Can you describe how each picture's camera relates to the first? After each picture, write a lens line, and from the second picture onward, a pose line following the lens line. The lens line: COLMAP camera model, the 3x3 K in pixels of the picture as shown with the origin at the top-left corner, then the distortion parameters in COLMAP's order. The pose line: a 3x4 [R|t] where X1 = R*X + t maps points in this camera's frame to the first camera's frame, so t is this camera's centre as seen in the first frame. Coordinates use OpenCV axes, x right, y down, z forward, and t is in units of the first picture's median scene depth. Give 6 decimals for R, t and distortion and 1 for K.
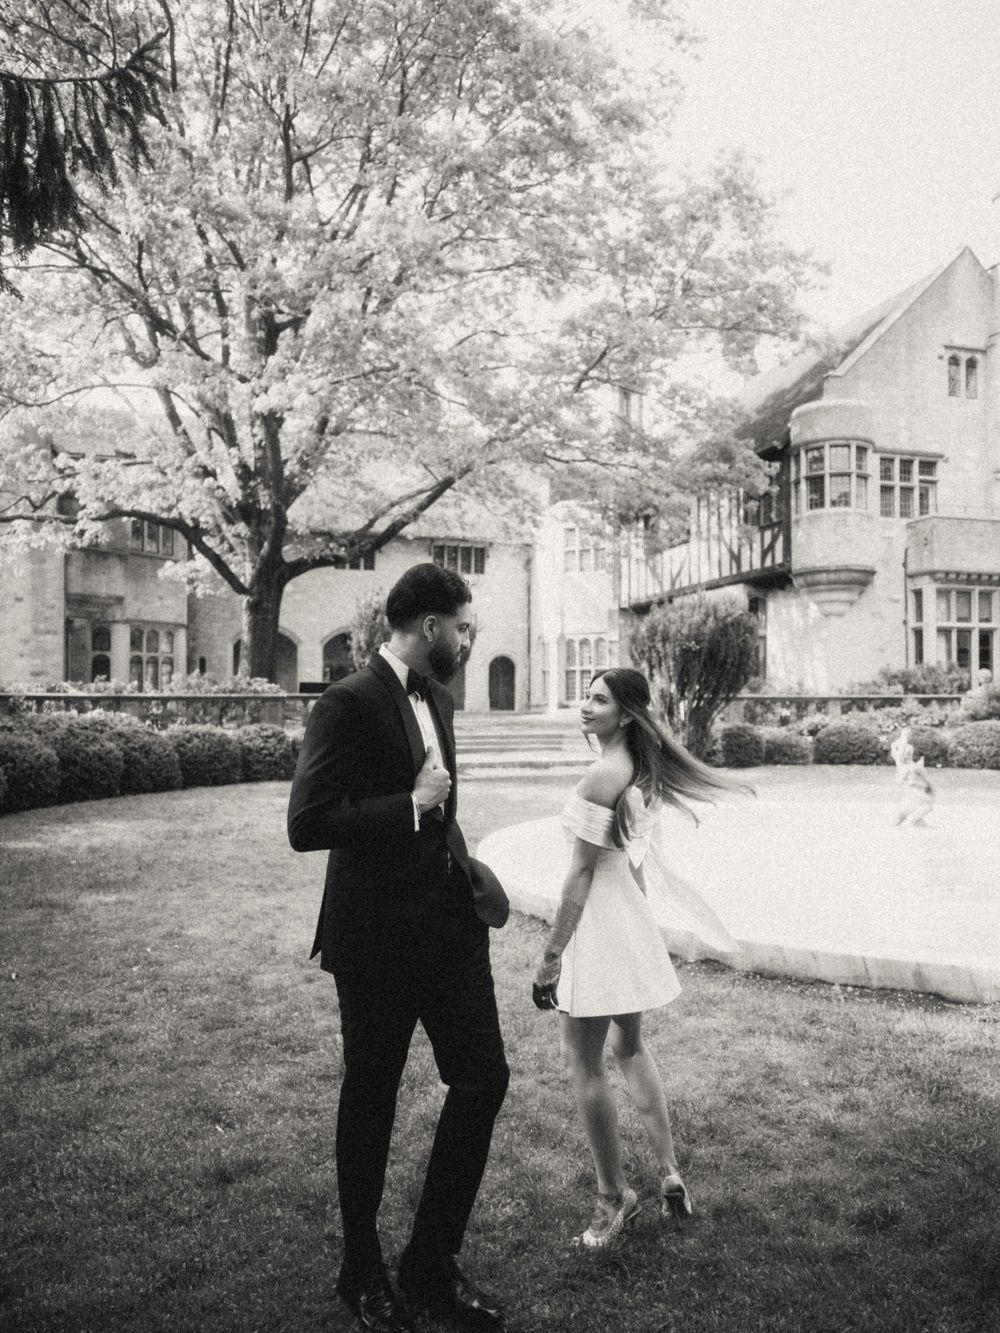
lens RADIAL K [[935.1, 0, 498.0], [0, 935.1, 670.2], [0, 0, 1]] dist [-0.006618, 0.017076]
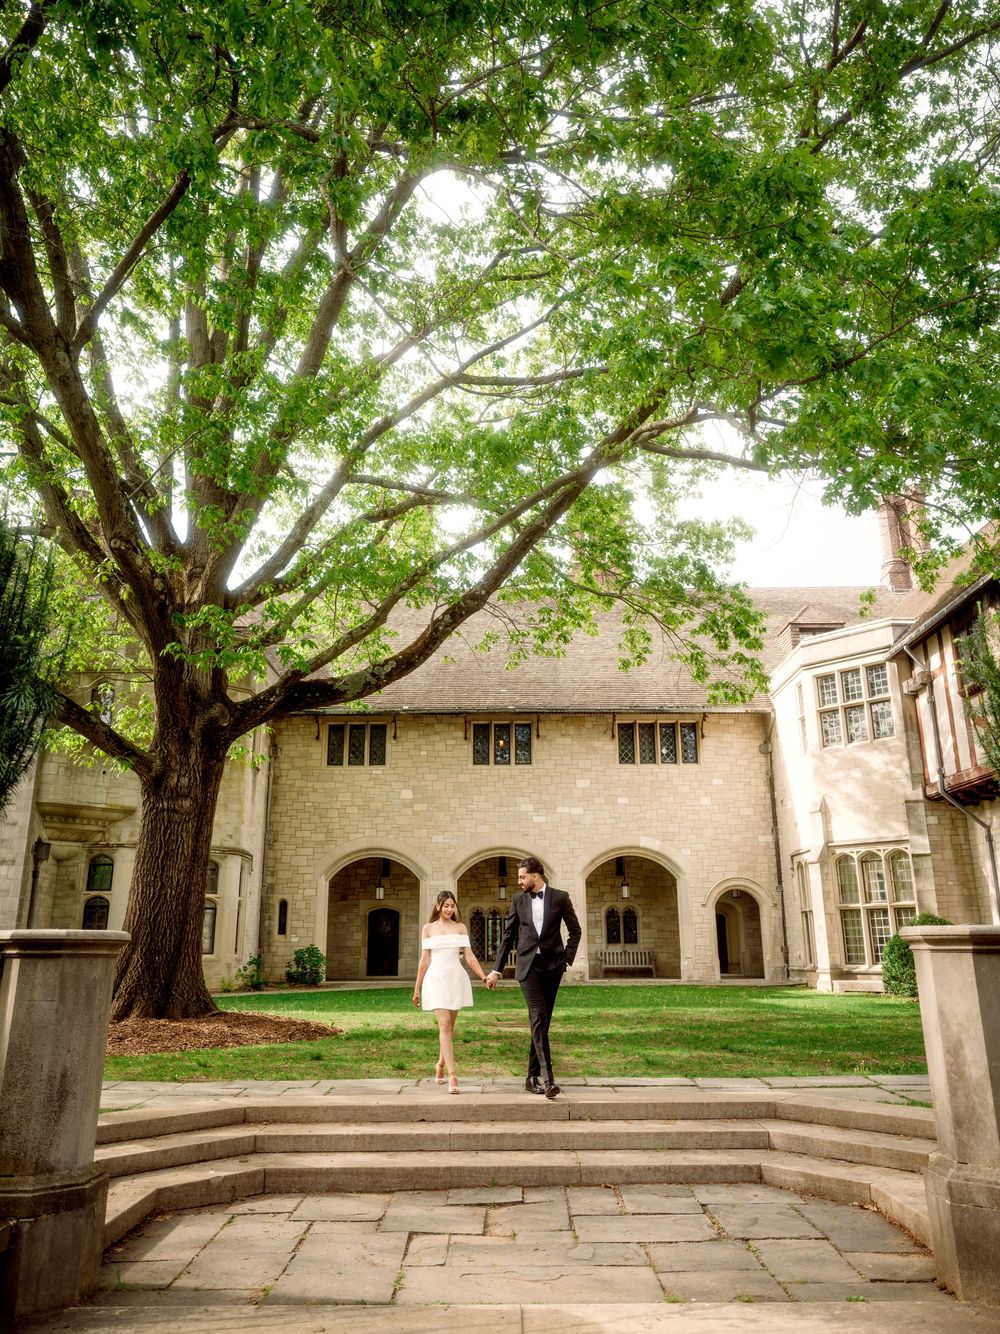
lens RADIAL K [[935.8, 0, 522.0], [0, 935.8, 680.2], [0, 0, 1]] dist [-0.006618, 0.017076]
pose [[0.963347, -0.080793, -0.255801, 0.048021], [0.014568, 0.967917, -0.250848, 0.005613], [0.267861, 0.237927, 0.933617, 0.420414]]
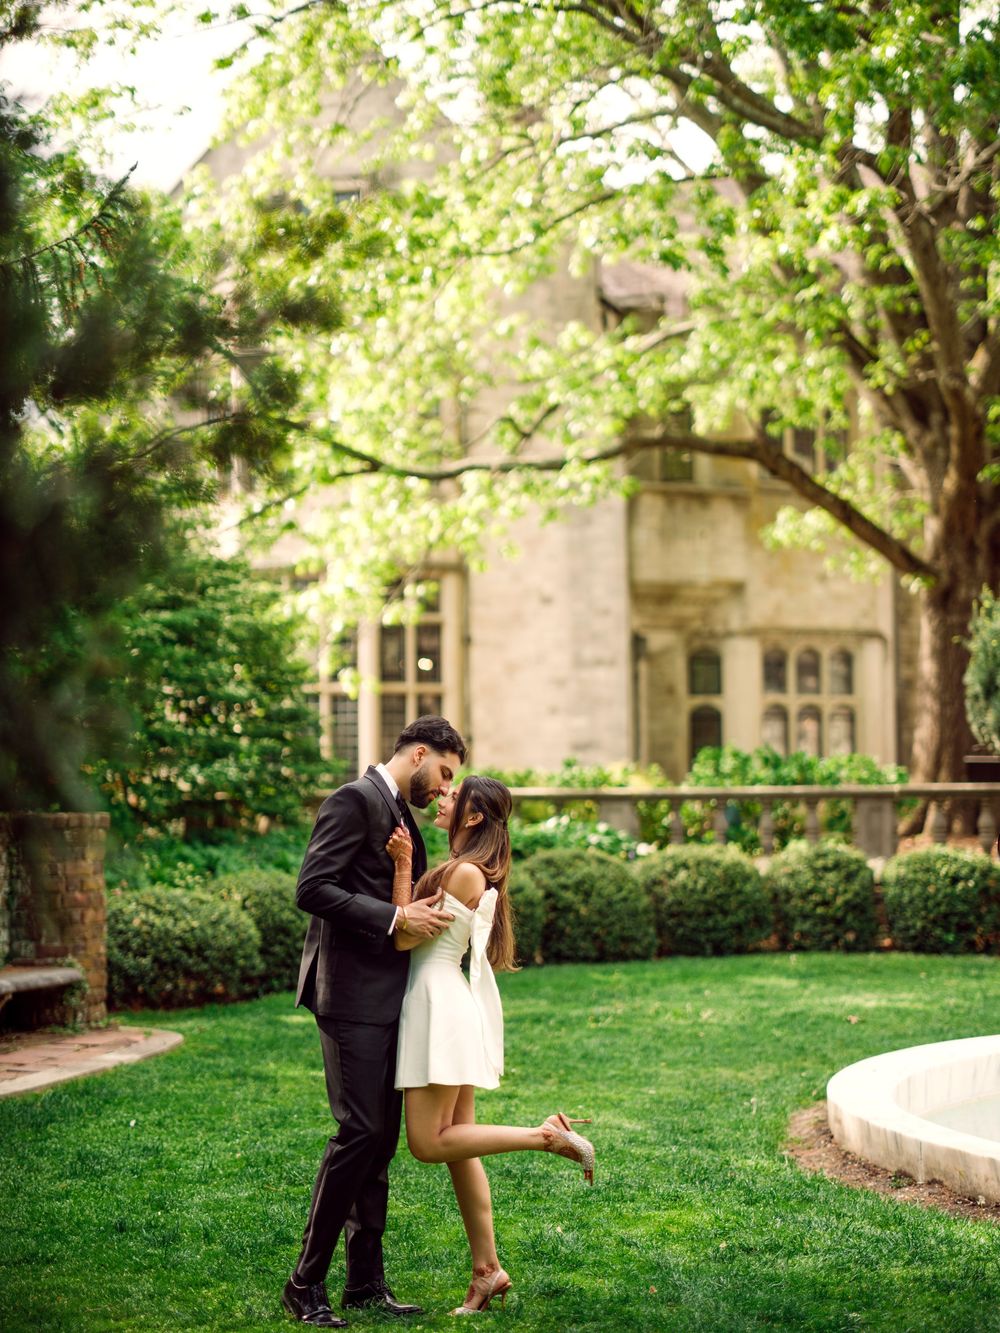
lens RADIAL K [[2448.0, 0, 498.8], [0, 2448.0, 671.7], [0, 0, 1]] dist [0.163397, 0.000000]
pose [[0.850601, -0.034877, -0.524654, 0.146044], [0.026080, 0.999368, -0.024153, -0.005454], [0.525165, 0.006861, 0.850973, -0.127666]]
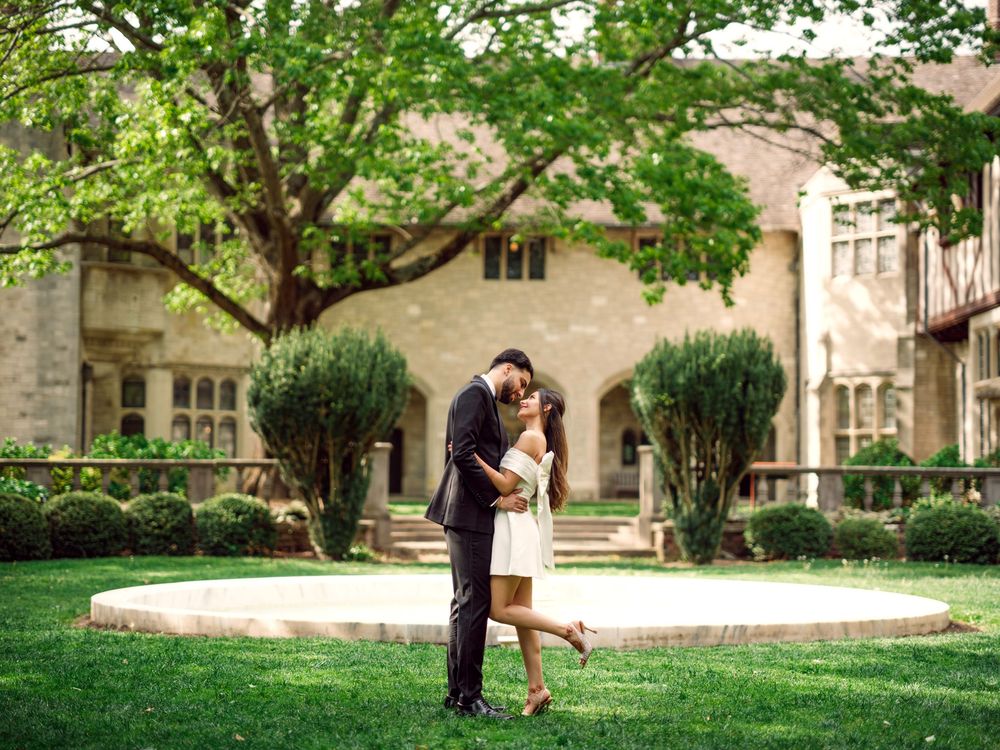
lens RADIAL K [[1836.5, 0, 501.5], [0, 1836.5, 369.0], [0, 0, 1]] dist [0.163397, 0.000000]
pose [[0.956027, -0.010731, -0.293082, 0.250236], [-0.000533, 0.999265, -0.038326, 0.003194], [0.293278, 0.036797, 0.955319, -0.253014]]
